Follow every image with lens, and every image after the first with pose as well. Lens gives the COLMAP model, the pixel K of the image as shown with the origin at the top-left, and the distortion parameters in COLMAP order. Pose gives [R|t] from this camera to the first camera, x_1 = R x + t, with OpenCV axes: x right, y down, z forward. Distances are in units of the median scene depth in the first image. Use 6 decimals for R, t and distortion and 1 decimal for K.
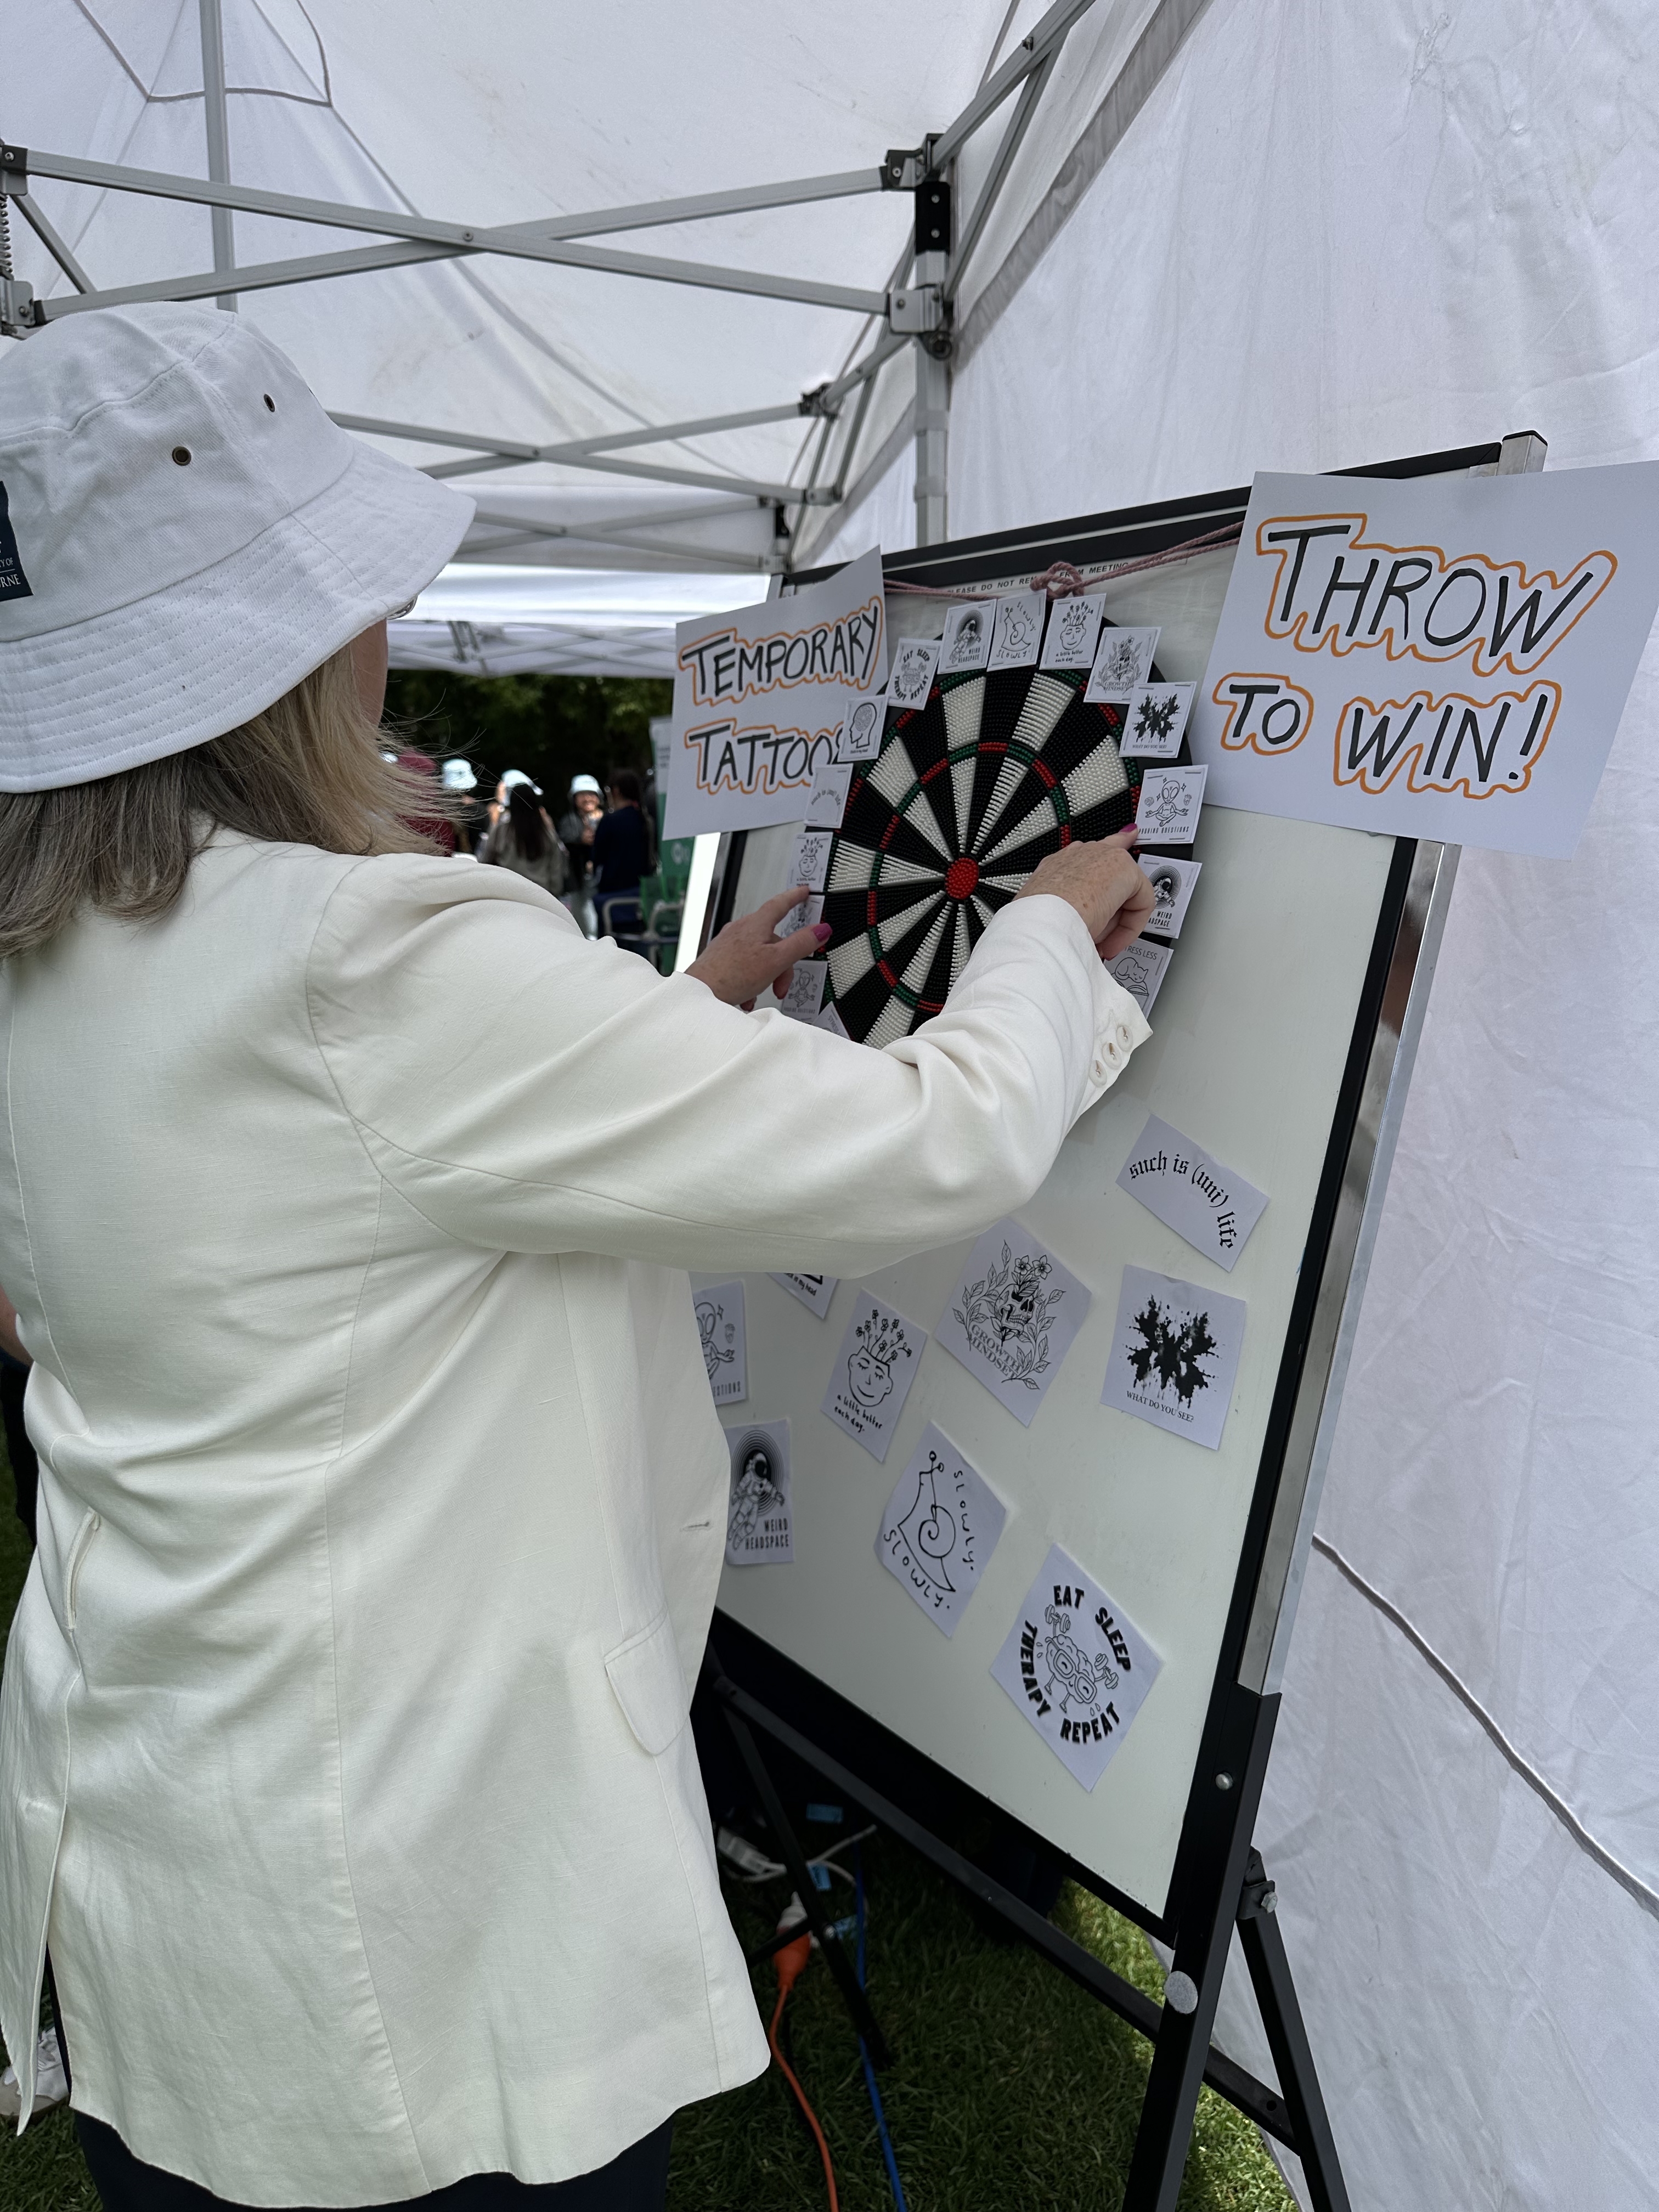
lens RADIAL K [[1590.6, 0, 829.5], [0, 1590.6, 1106.0], [0, 0, 1]] dist [0.151736, -0.277212]
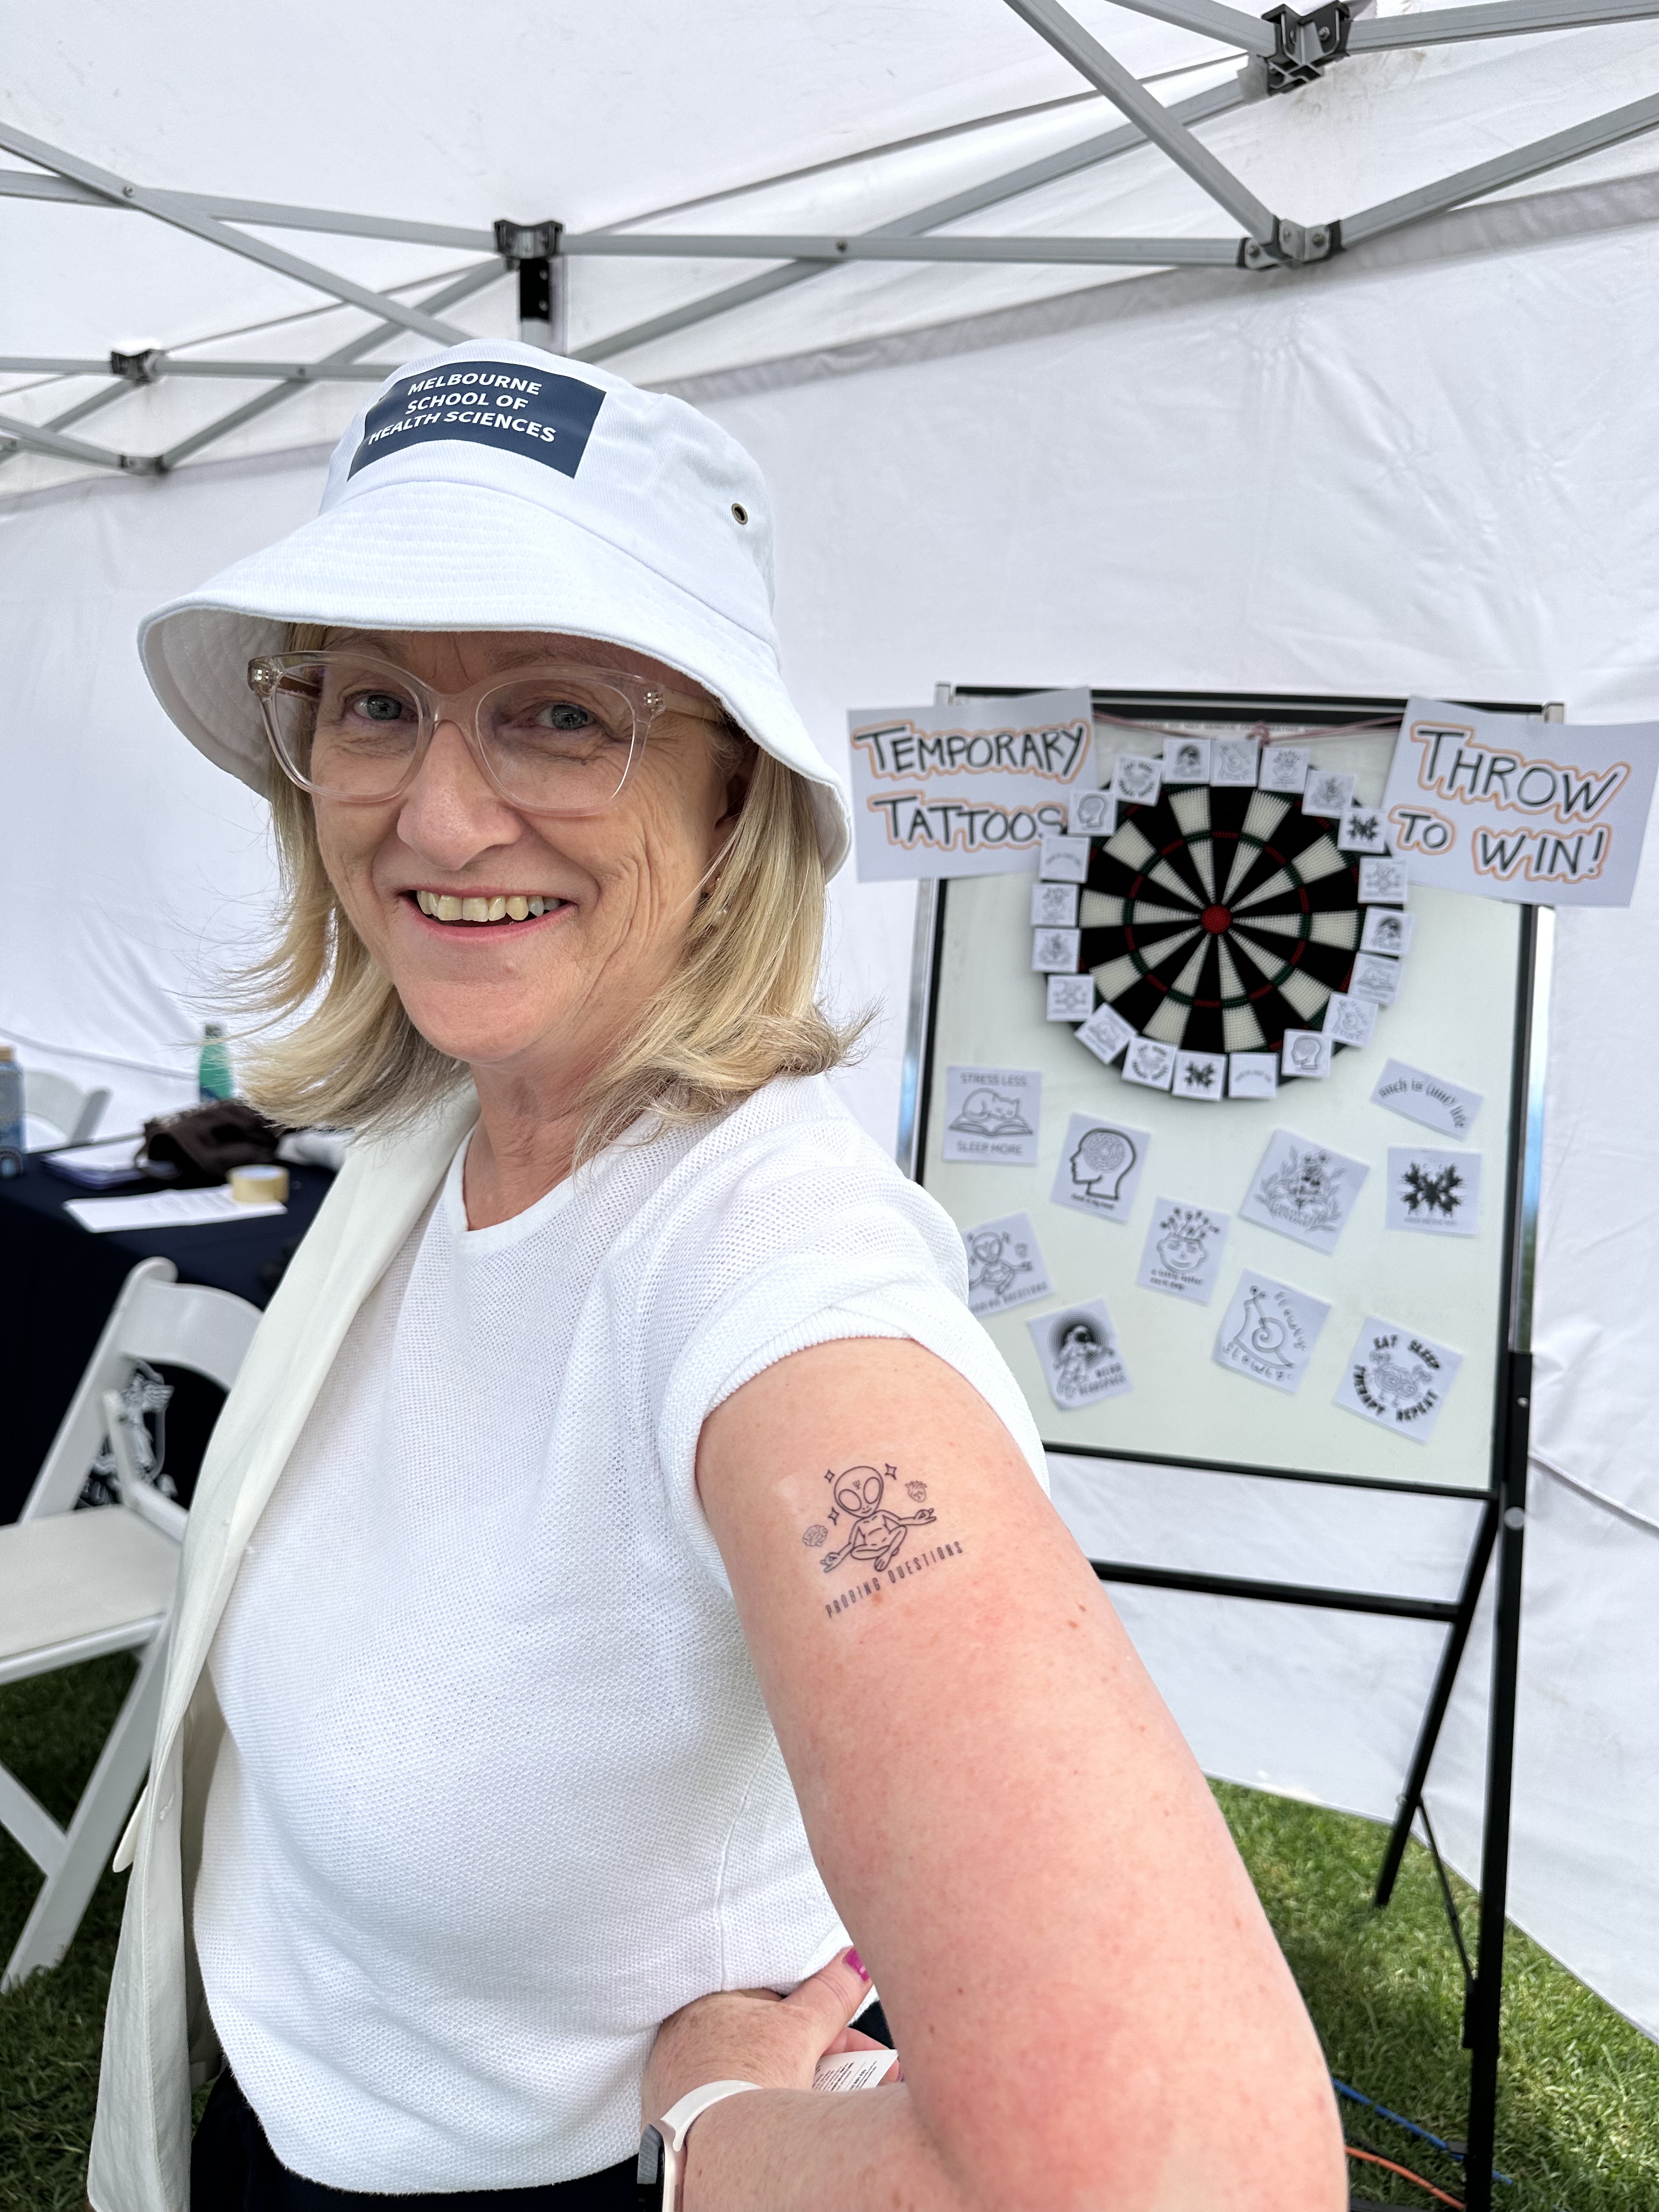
lens RADIAL K [[1590.6, 0, 829.5], [0, 1590.6, 1106.0], [0, 0, 1]] dist [0.151736, -0.277212]
pose [[0.713549, -0.096768, 0.693890, -1.322085], [0.082950, 0.995118, 0.053477, -0.080252], [-0.695677, 0.019399, 0.718092, 0.156746]]
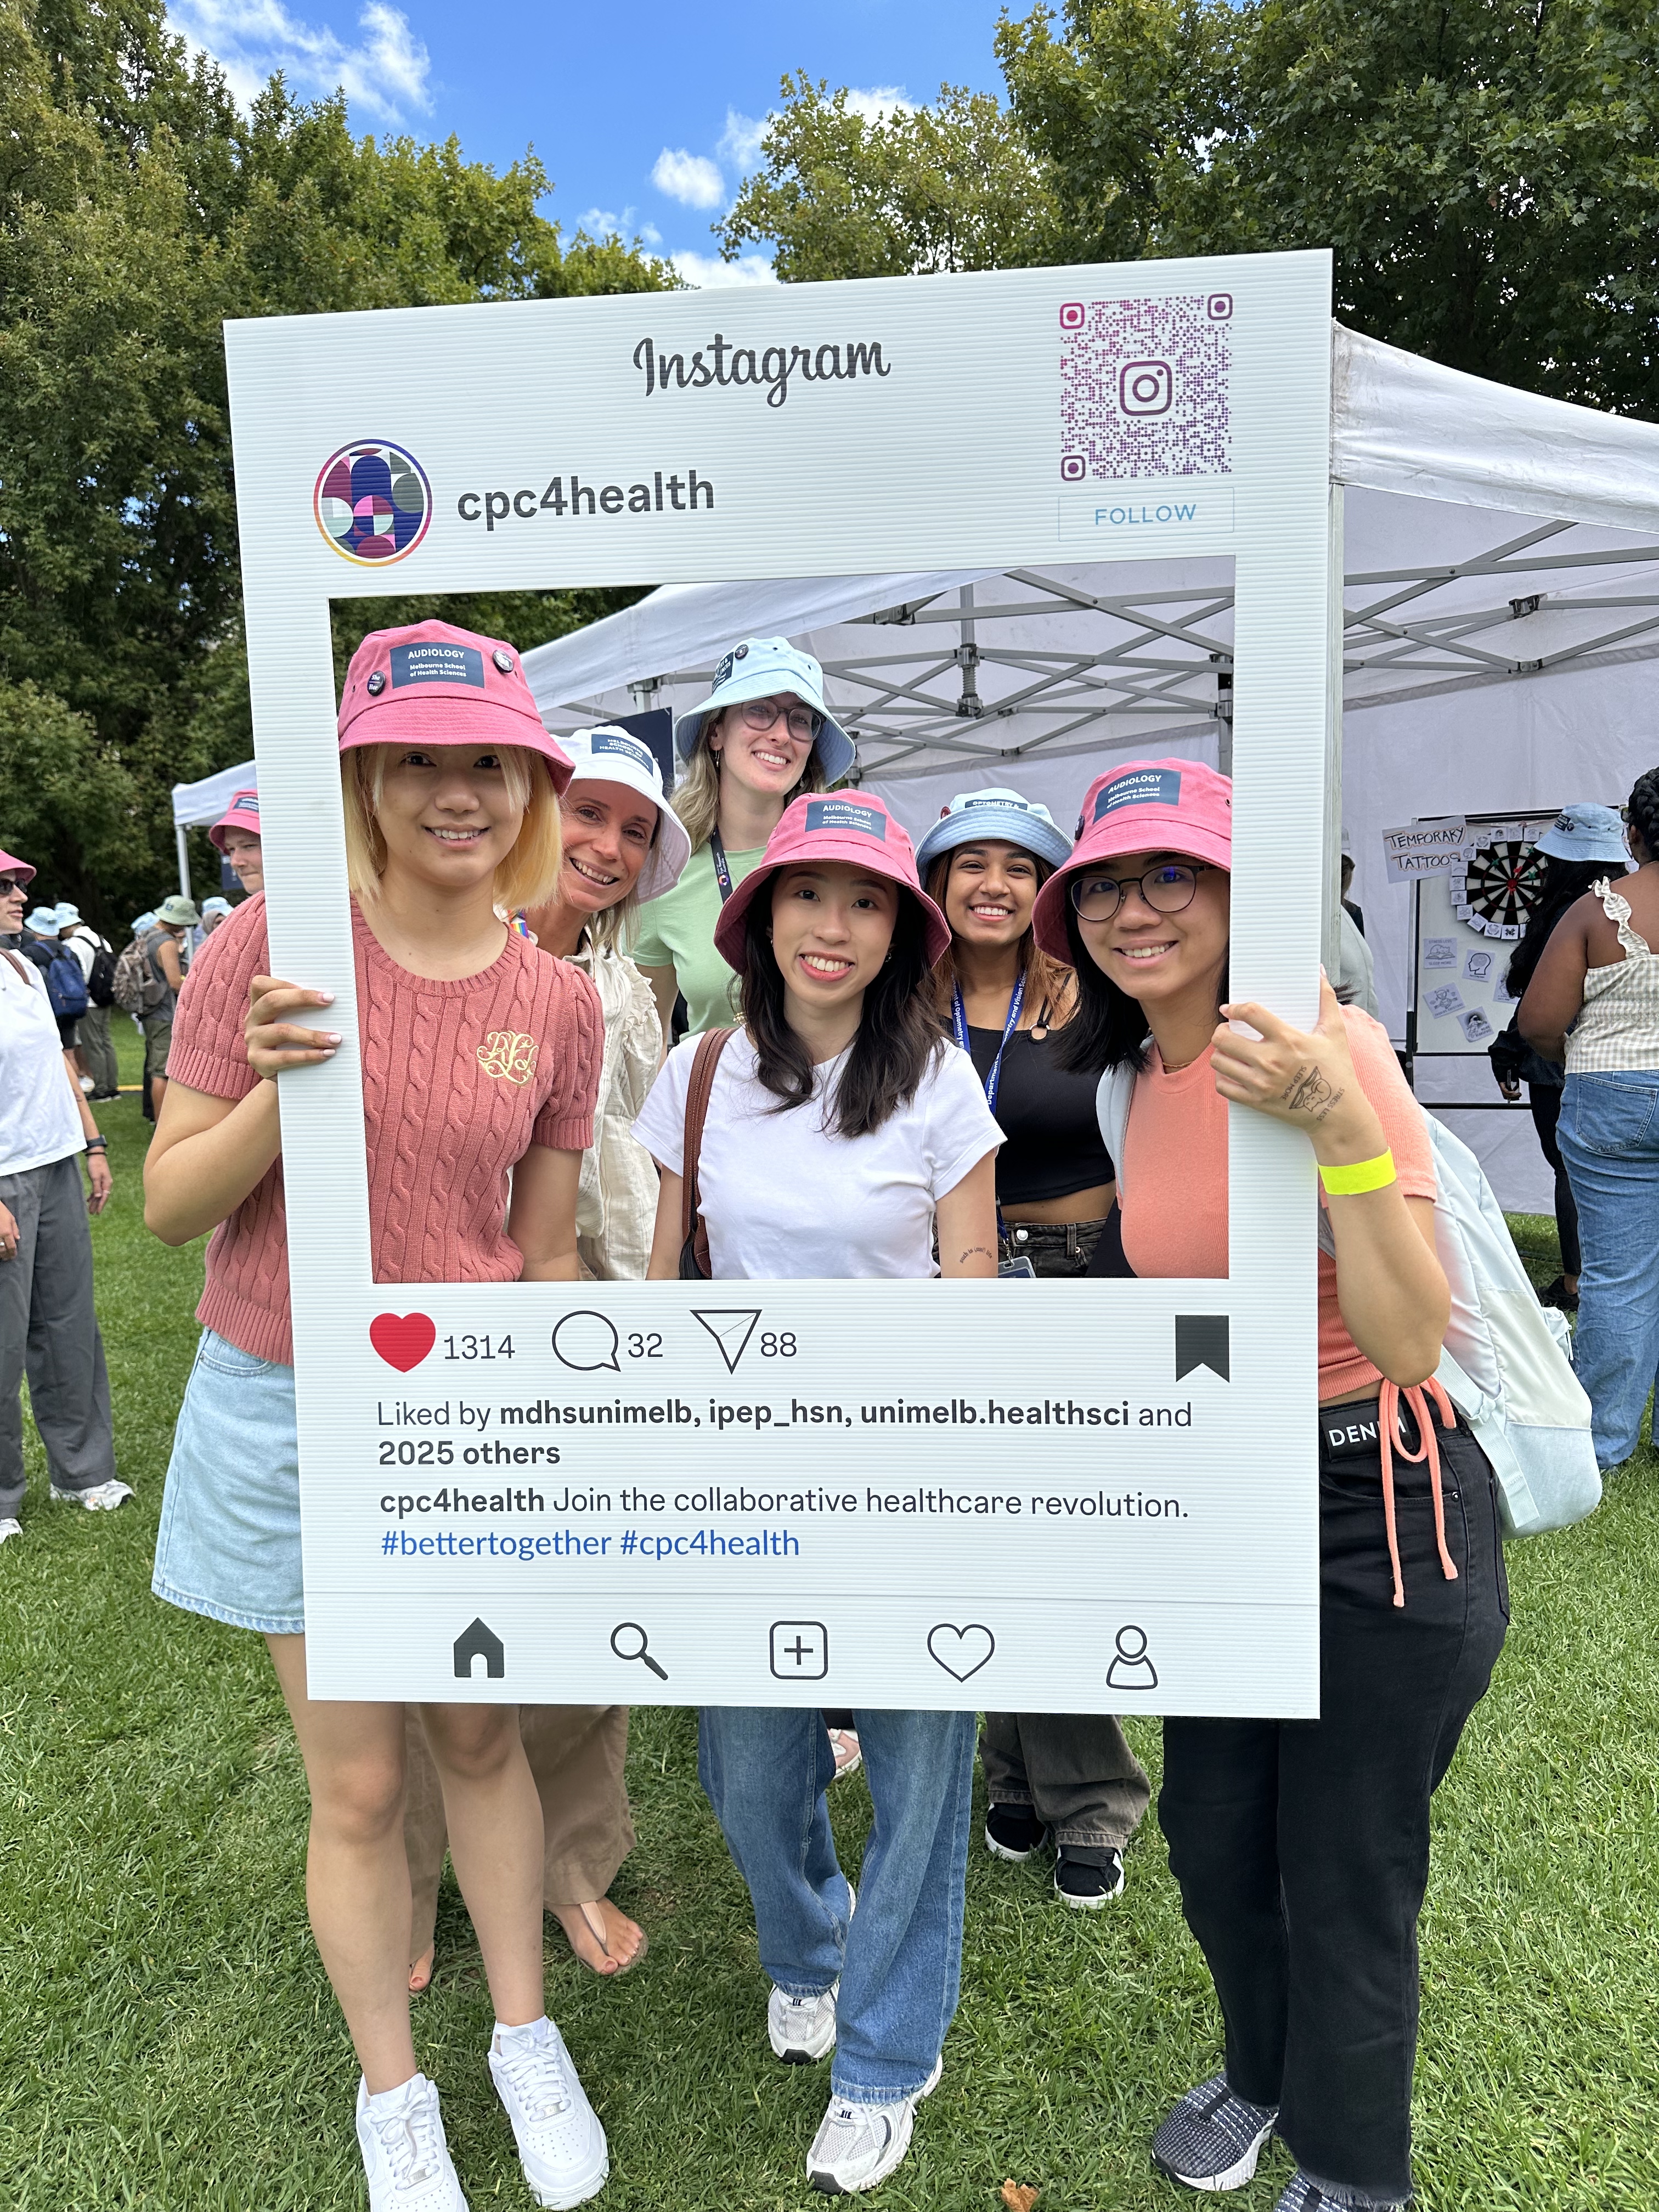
lens RADIAL K [[1590.6, 0, 829.5], [0, 1590.6, 1106.0], [0, 0, 1]] dist [0.151736, -0.277212]
pose [[0.859378, -0.092277, 0.502946, -4.399943], [0.132567, 0.990159, -0.044849, 0.491292], [-0.493858, 0.105216, 0.863153, -2.236980]]
